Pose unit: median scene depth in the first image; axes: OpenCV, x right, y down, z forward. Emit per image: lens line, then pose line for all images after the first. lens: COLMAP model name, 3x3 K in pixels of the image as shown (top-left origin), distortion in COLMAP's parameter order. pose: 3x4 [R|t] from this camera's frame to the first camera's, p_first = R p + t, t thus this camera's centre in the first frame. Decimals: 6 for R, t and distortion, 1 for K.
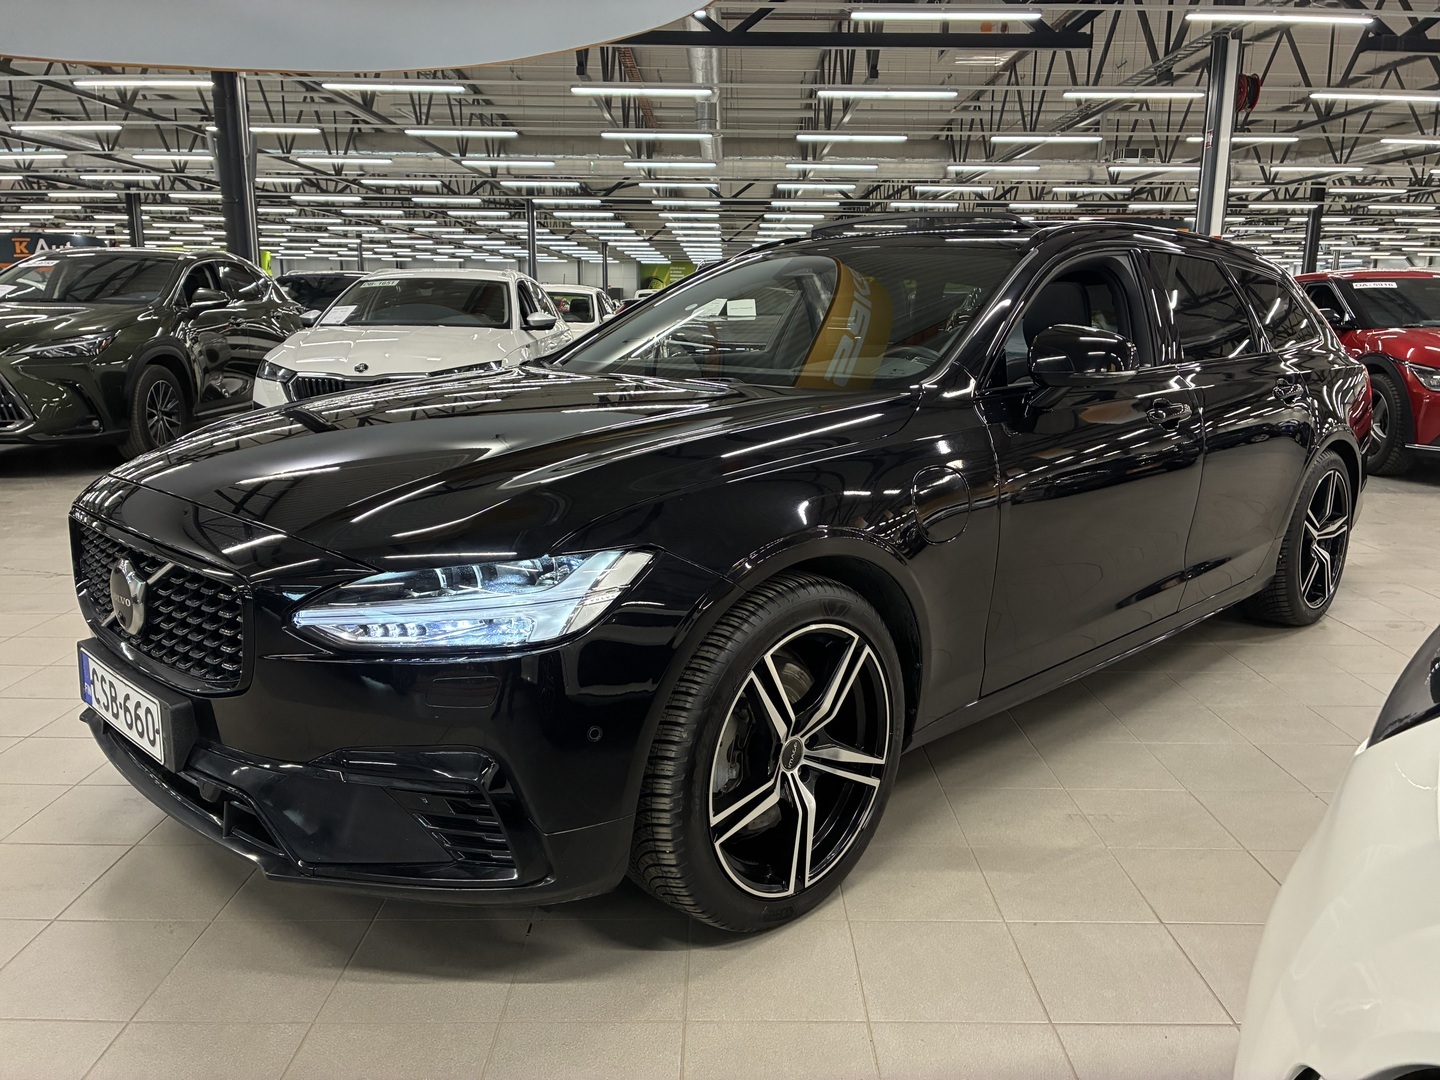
lens RADIAL K [[1115.0, 0, 720.0], [0, 1115.0, 540.0], [0, 0, 1]] dist [-0.005431, -0.003261]
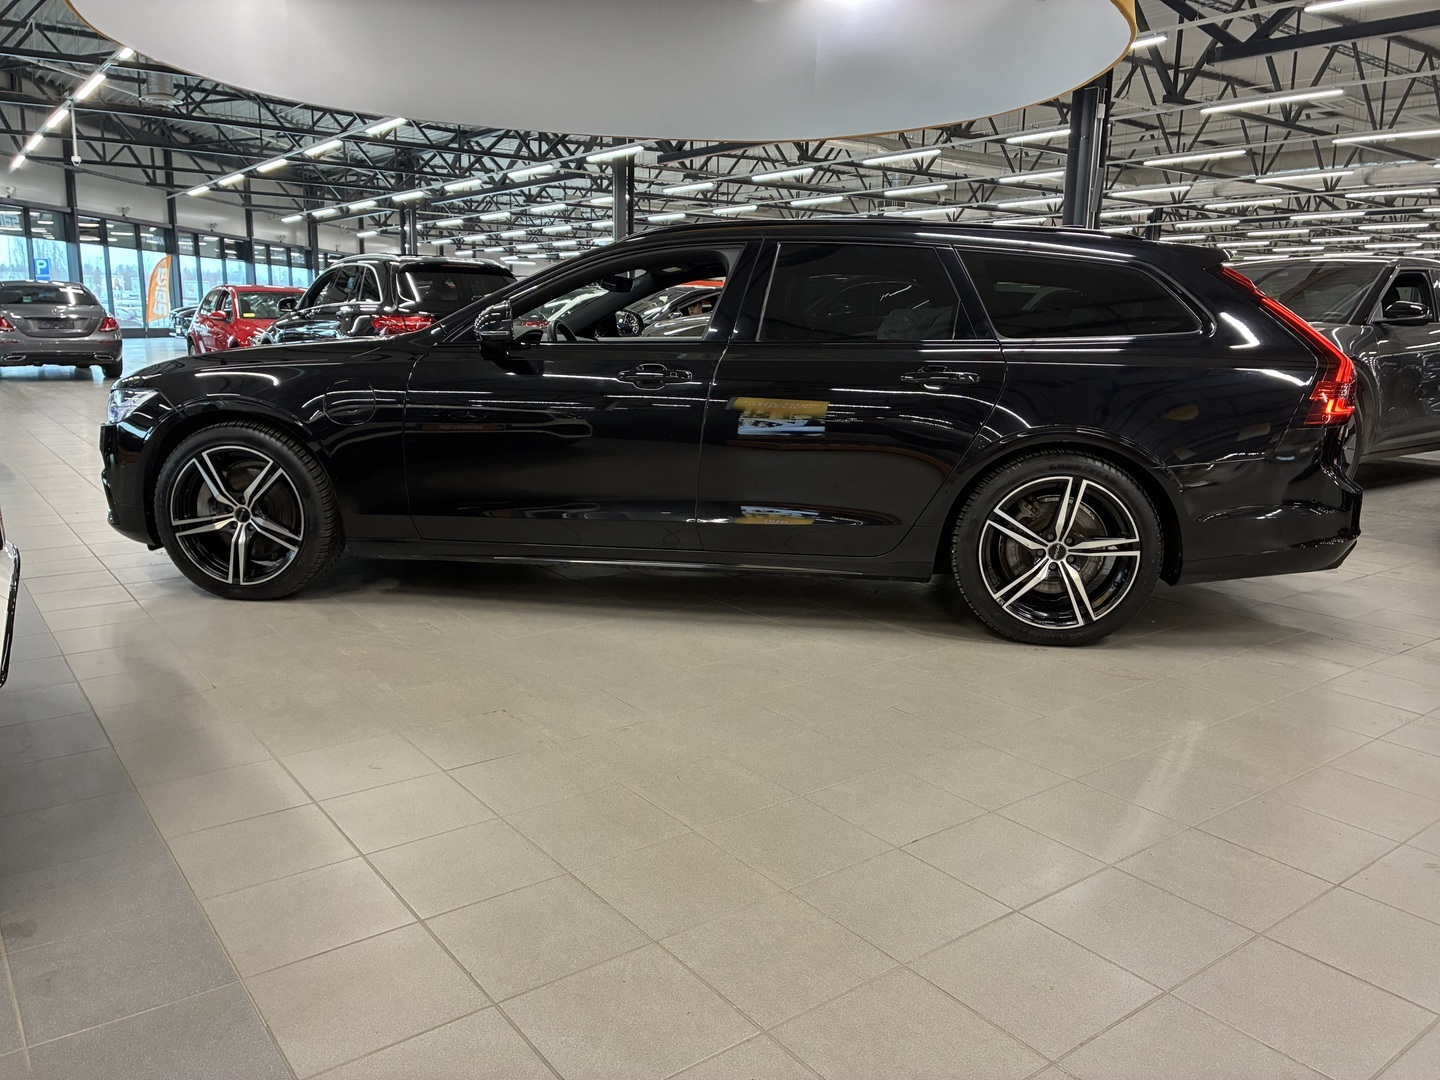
lens RADIAL K [[1091.8, 0, 719.8], [0, 1091.8, 509.8], [0, 0, 1]] dist [0.060153, -0.075672]
pose [[0.601050, 0.144587, -0.786023, 1.449625], [-0.178431, 0.982951, 0.044370, -0.036251], [0.779038, 0.113583, 0.616602, 0.312681]]
